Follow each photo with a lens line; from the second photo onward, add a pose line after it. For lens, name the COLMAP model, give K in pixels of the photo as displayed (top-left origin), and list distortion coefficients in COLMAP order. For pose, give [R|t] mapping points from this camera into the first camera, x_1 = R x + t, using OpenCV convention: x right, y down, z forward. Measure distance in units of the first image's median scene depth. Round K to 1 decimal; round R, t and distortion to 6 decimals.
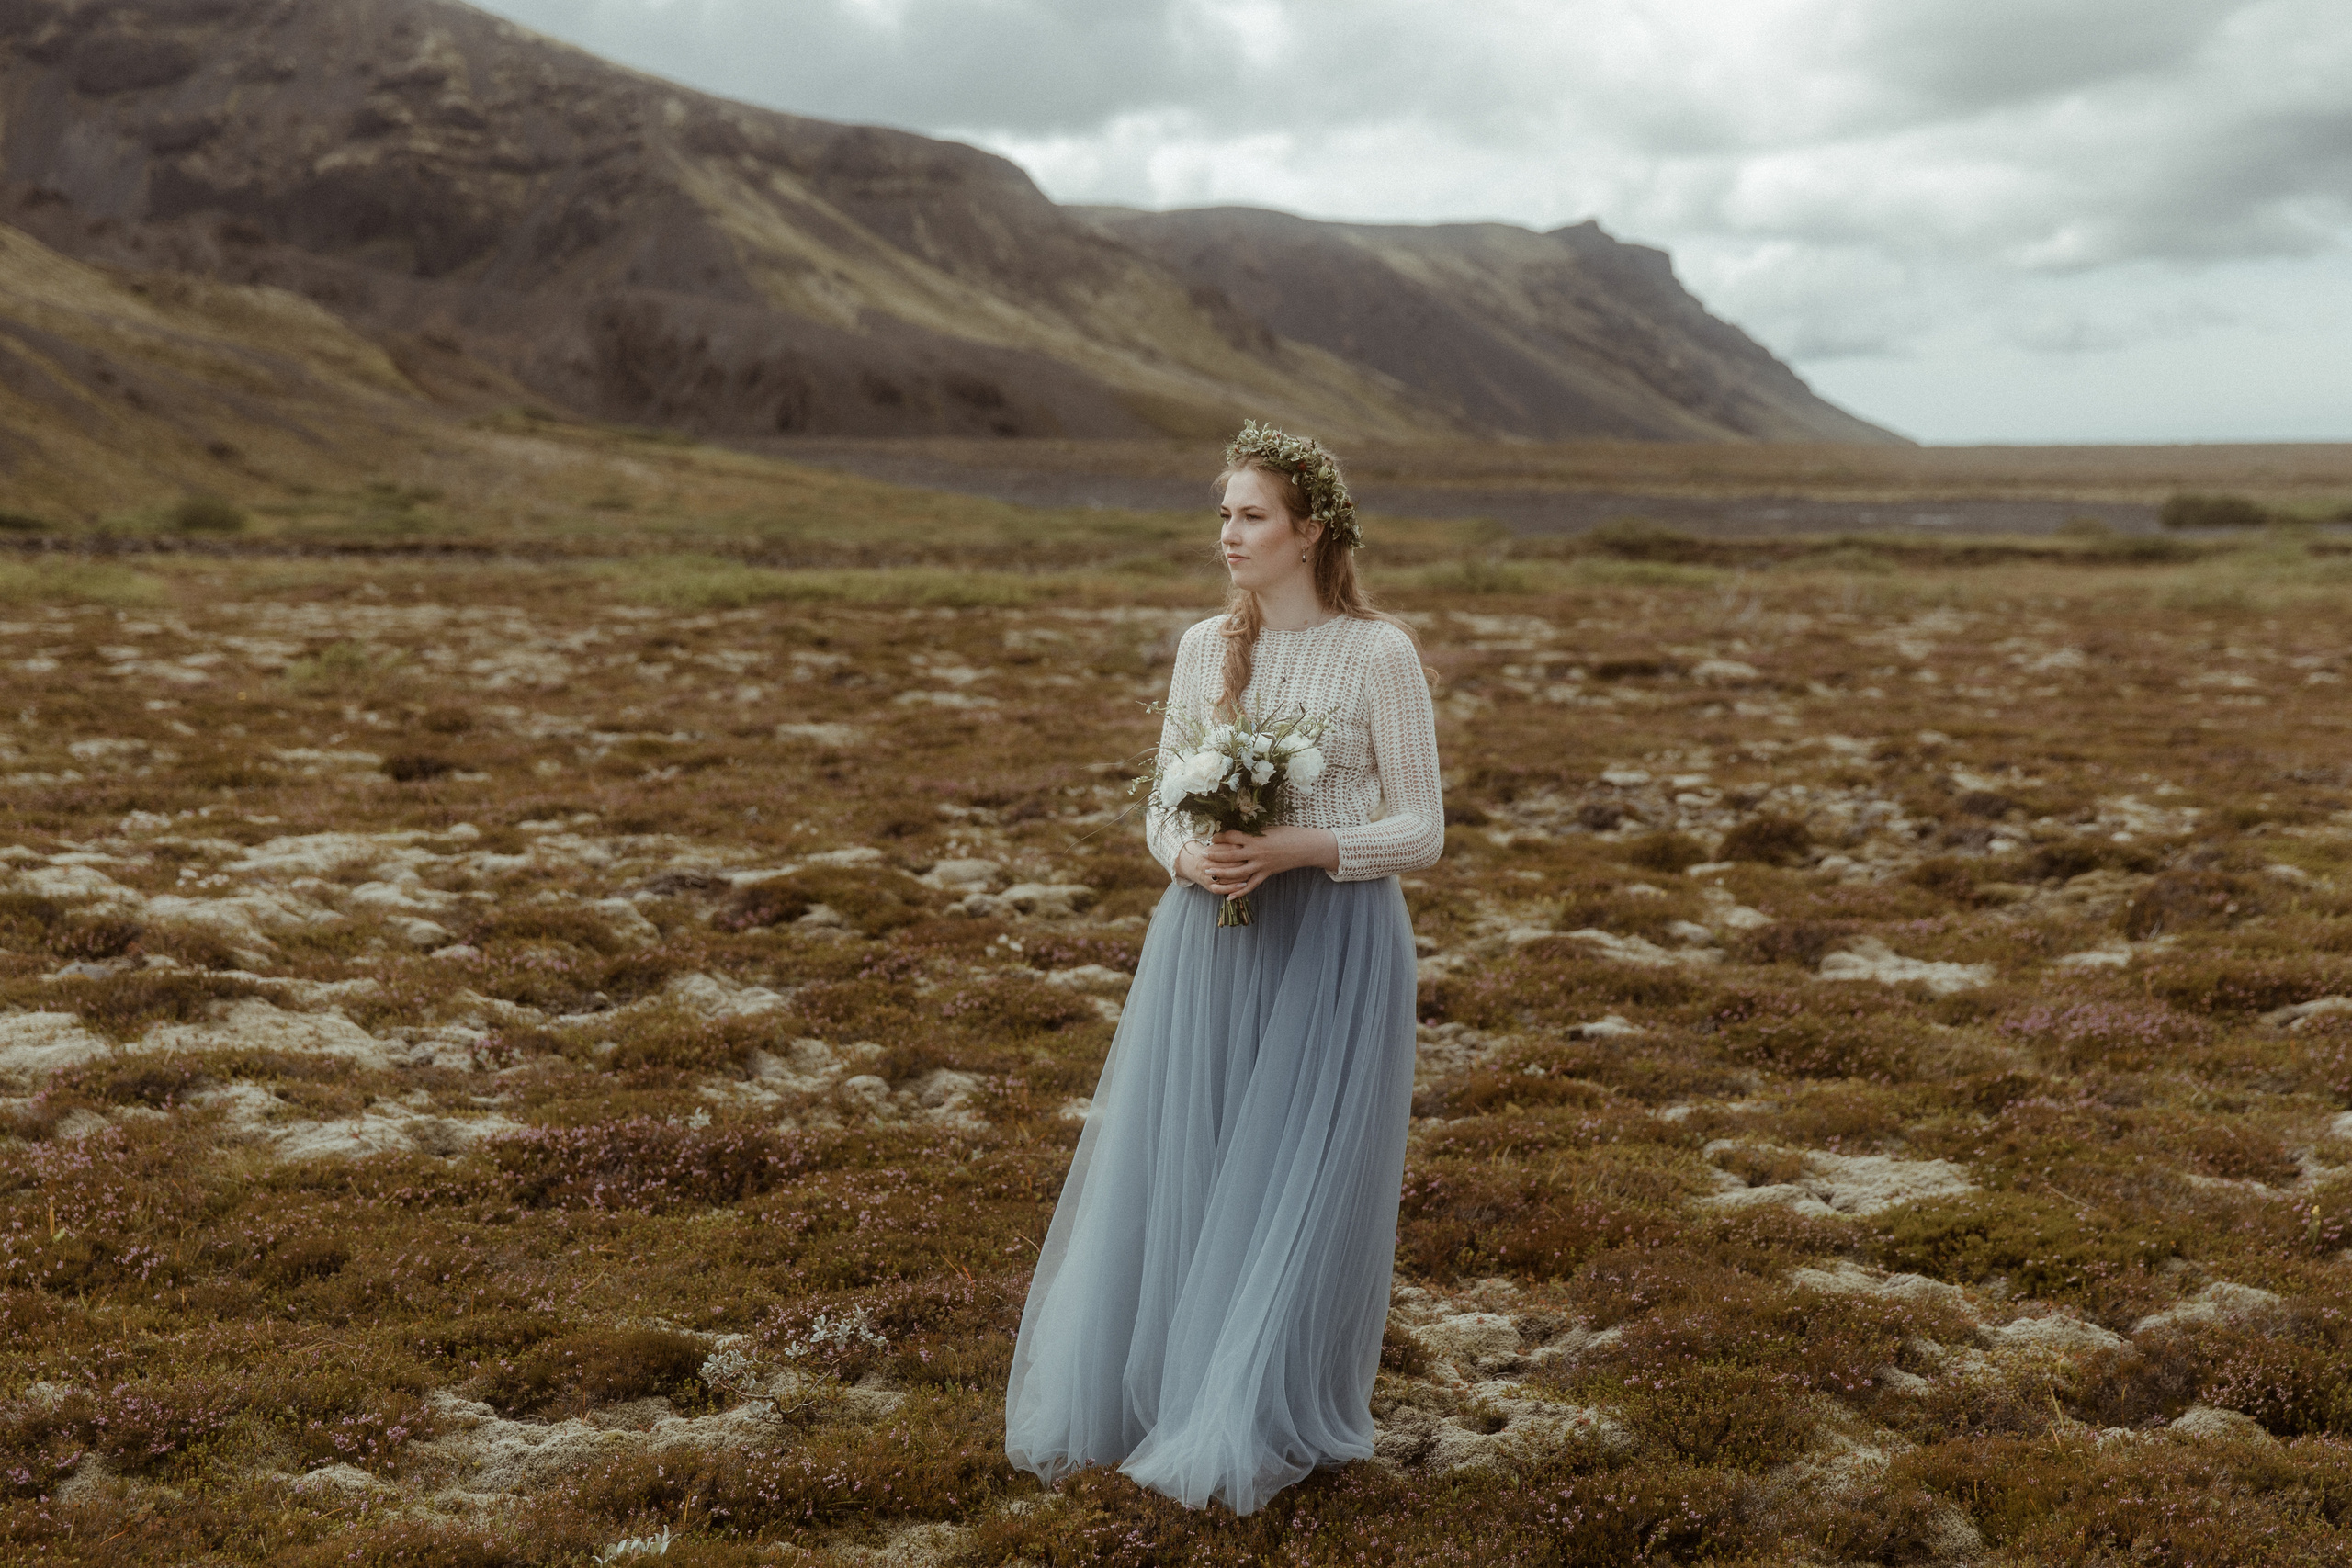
lens RADIAL K [[4012.6, 0, 1269.8], [0, 4012.6, 844.4], [0, 0, 1]] dist [-0.000150, -0.038172]
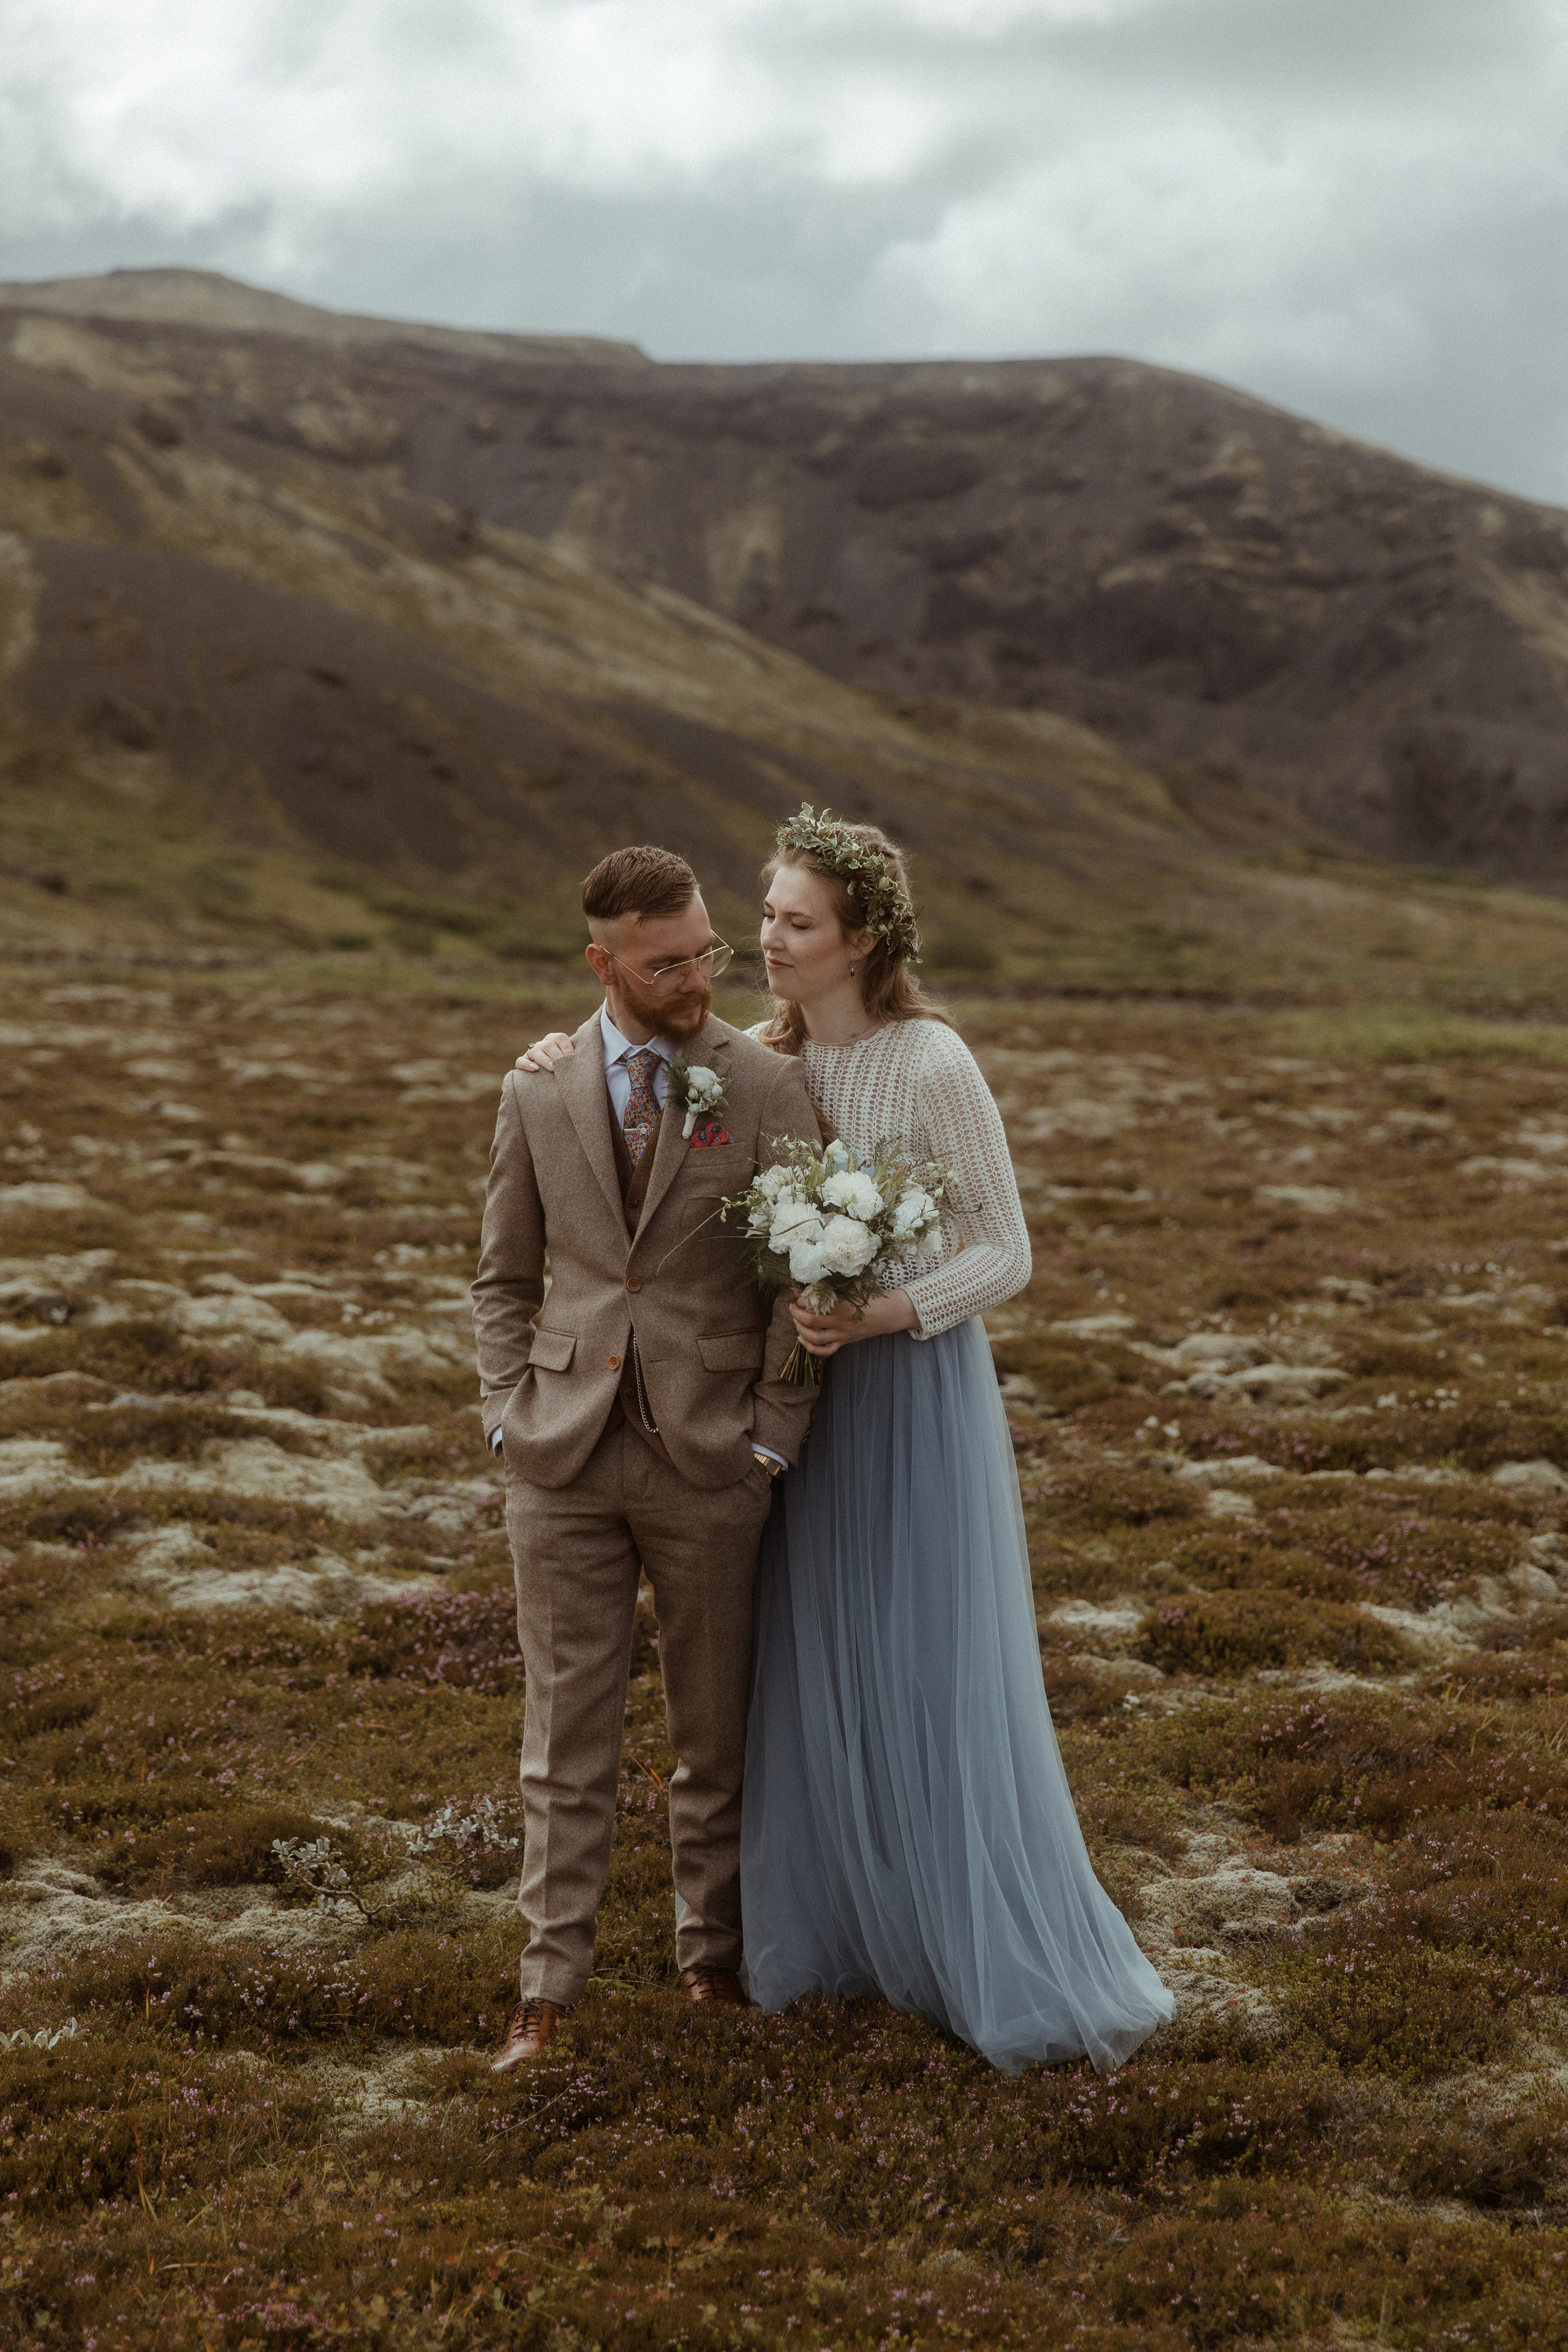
lens RADIAL K [[4453.2, 0, 822.3], [0, 4453.2, 1174.8], [0, 0, 1]] dist [0.013411, -0.175385]
pose [[0.954206, 0.034925, -0.297105, 0.125368], [-0.045422, 0.998561, -0.028499, 0.000542], [0.295682, 0.040689, 0.954419, 0.035834]]
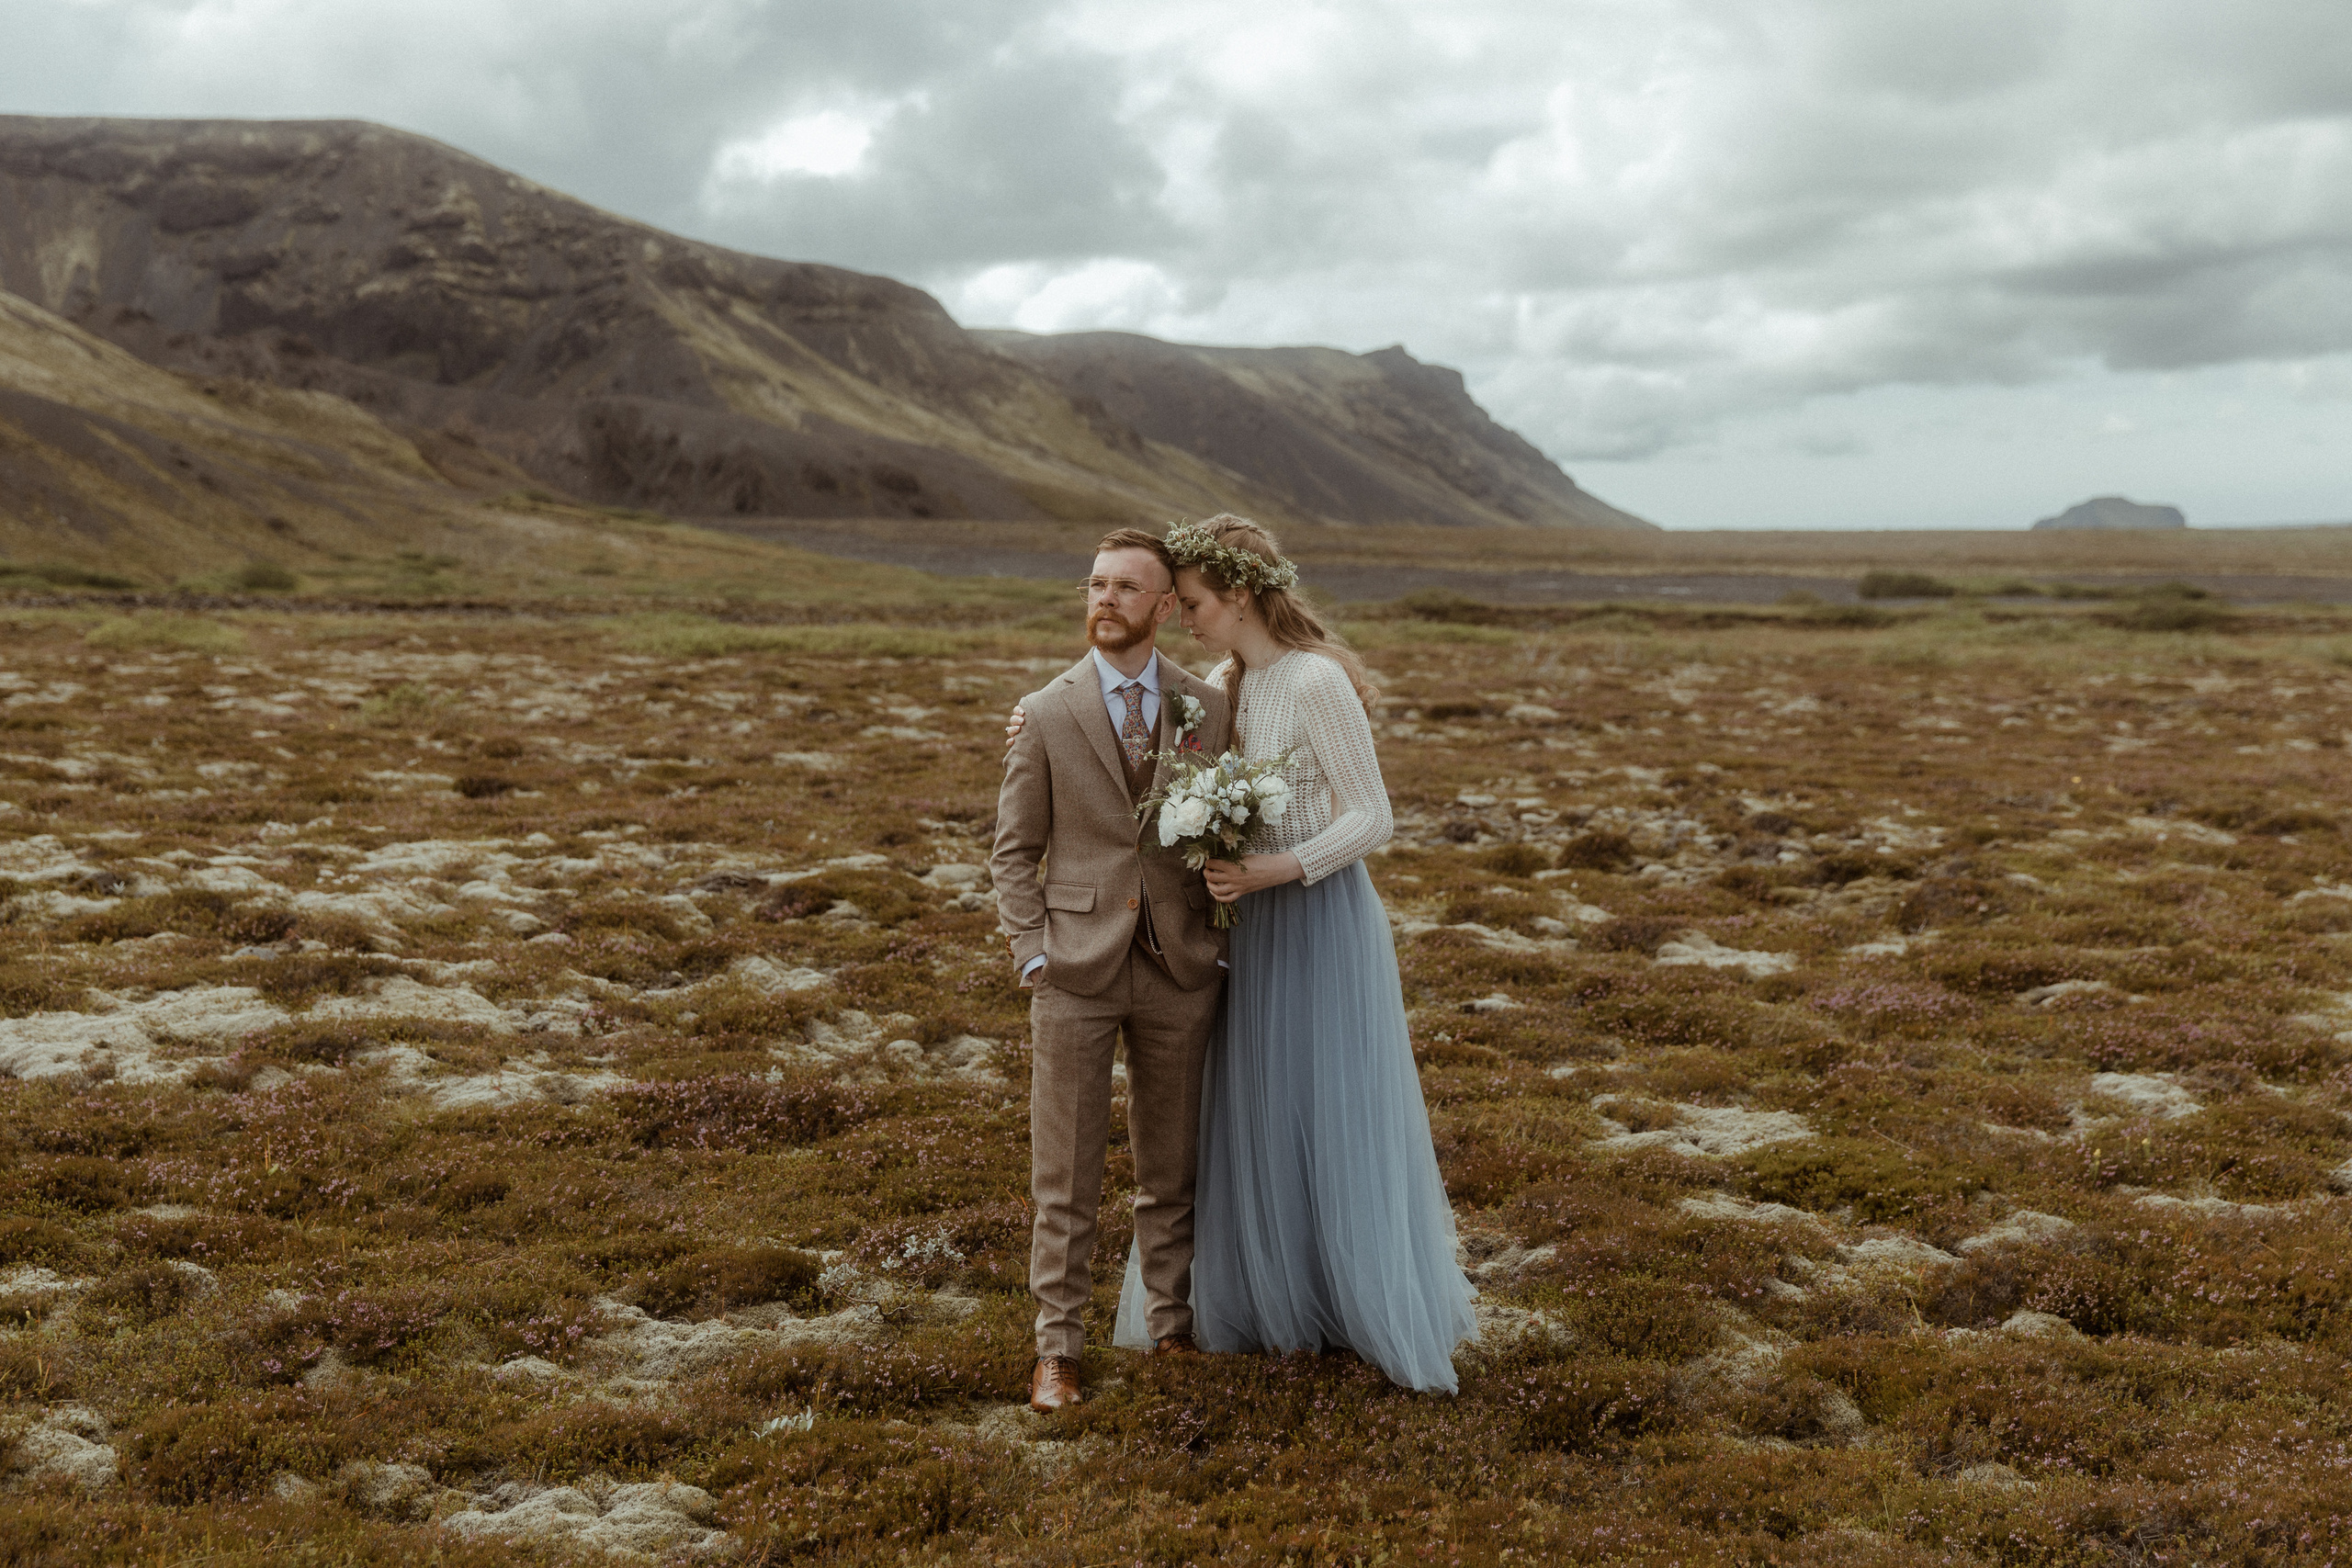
lens RADIAL K [[3270.6, 0, 1215.2], [0, 3270.6, 812.9], [0, 0, 1]] dist [0.011581, -0.067844]
pose [[0.999644, 0.004834, 0.026230, -0.022168], [-0.004524, 0.999919, -0.011874, -0.000363], [-0.026285, 0.011751, 0.999585, -0.003492]]
